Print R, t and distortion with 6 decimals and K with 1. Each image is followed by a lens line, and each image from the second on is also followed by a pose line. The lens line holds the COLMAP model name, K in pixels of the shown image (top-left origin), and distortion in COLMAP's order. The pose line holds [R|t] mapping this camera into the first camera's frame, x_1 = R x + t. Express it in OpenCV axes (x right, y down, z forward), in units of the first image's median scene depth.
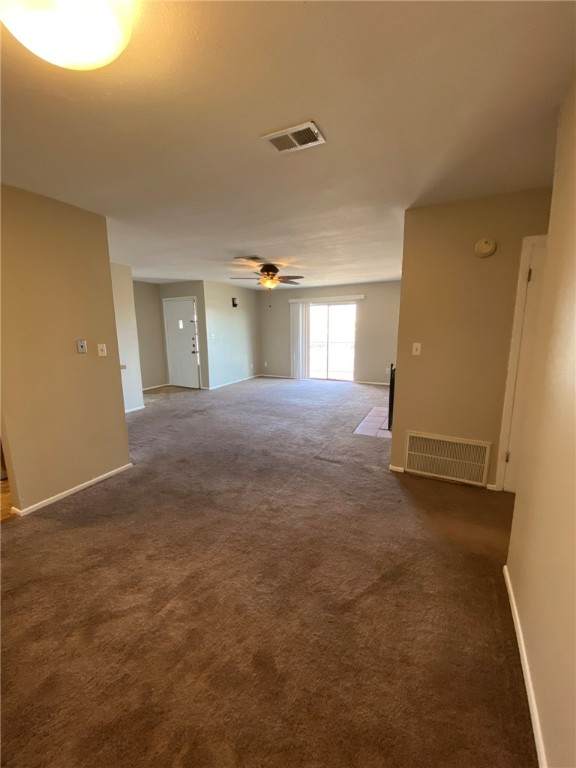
lens RADIAL K [[308.9, 0, 288.0], [0, 308.9, 384.0], [0, 0, 1]] dist [0.000946, -0.014801]
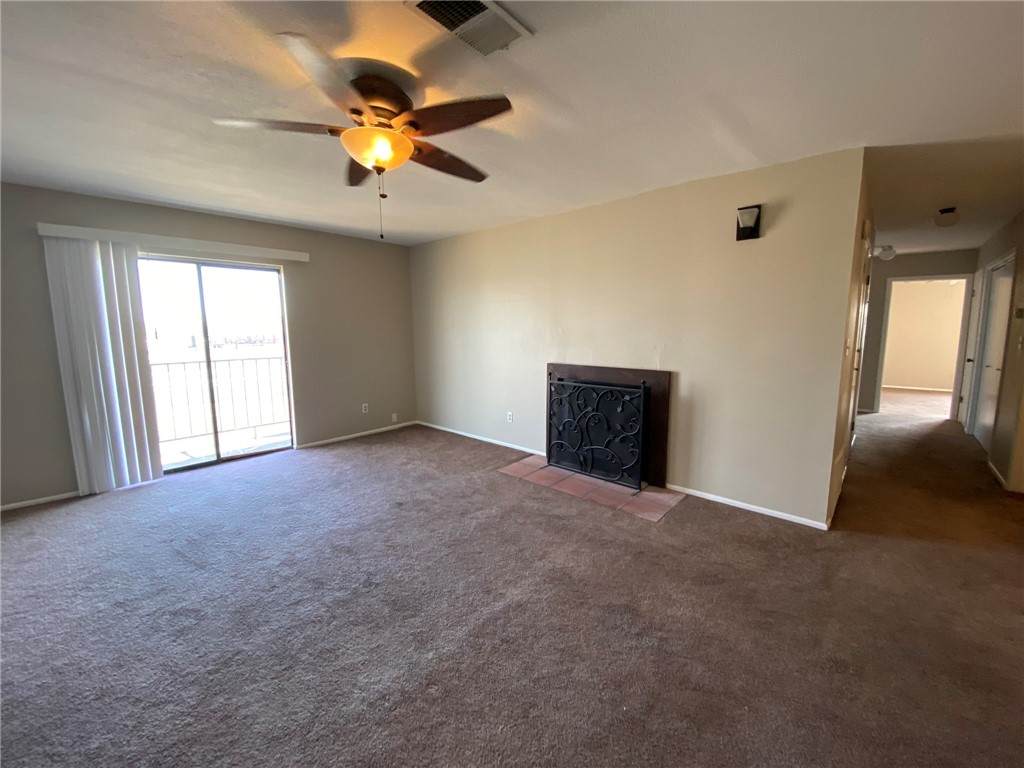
lens RADIAL K [[411.9, 0, 513.4], [0, 411.9, 379.2], [0, 0, 1]] dist [0.000946, -0.014801]
pose [[0.240425, -0.108553, 0.964579, -0.265208], [0.164526, 0.983906, 0.069719, -0.092620], [-0.956623, 0.141936, 0.254415, 0.539135]]
